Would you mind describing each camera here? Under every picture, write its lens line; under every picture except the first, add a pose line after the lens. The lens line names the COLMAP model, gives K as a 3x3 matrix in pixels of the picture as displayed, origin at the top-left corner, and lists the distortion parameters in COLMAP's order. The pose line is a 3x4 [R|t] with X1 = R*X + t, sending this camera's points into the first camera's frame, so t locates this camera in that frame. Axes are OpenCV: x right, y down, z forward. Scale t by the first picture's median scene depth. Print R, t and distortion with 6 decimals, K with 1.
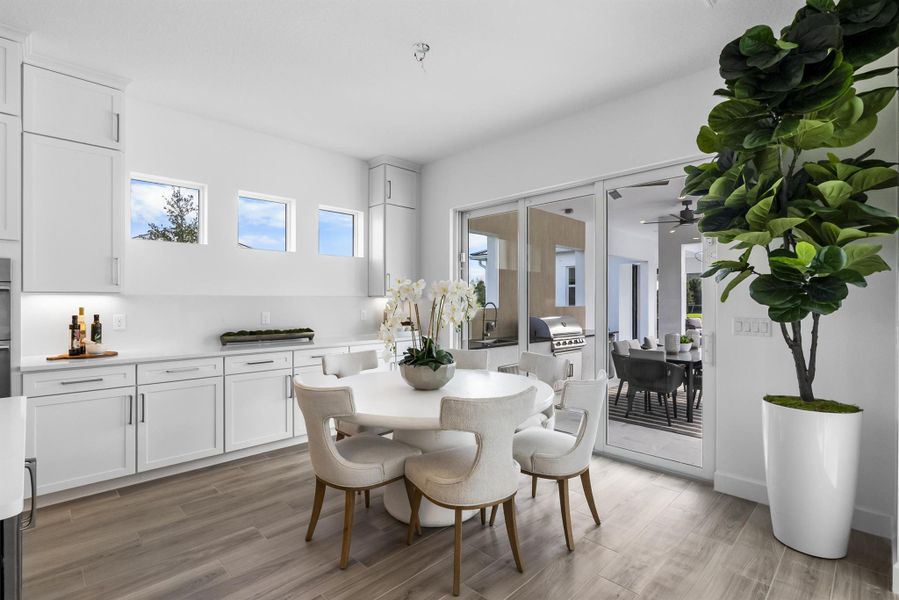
lens RADIAL K [[421.0, 0, 457.0], [0, 421.0, 305.2], [0, 0, 1]] dist [0.006970, 0.001505]
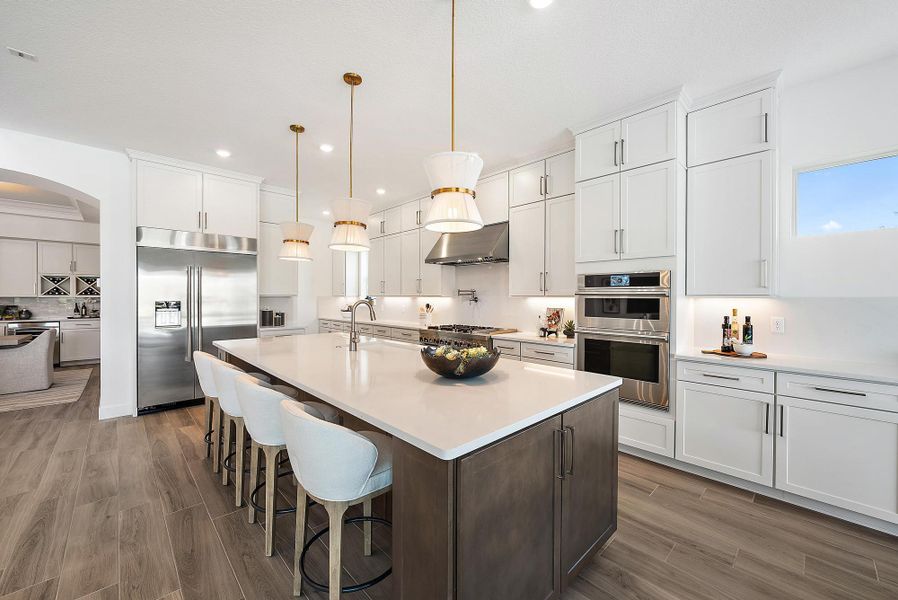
lens RADIAL K [[352.9, 0, 456.4], [0, 352.9, 298.4], [0, 0, 1]] dist [-0.000884, 0.000284]
pose [[-0.029546, 0.003359, -0.999558, 0.042428], [-0.015624, 0.999871, 0.003822, -0.014565], [0.999441, 0.015730, -0.029490, 0.321893]]
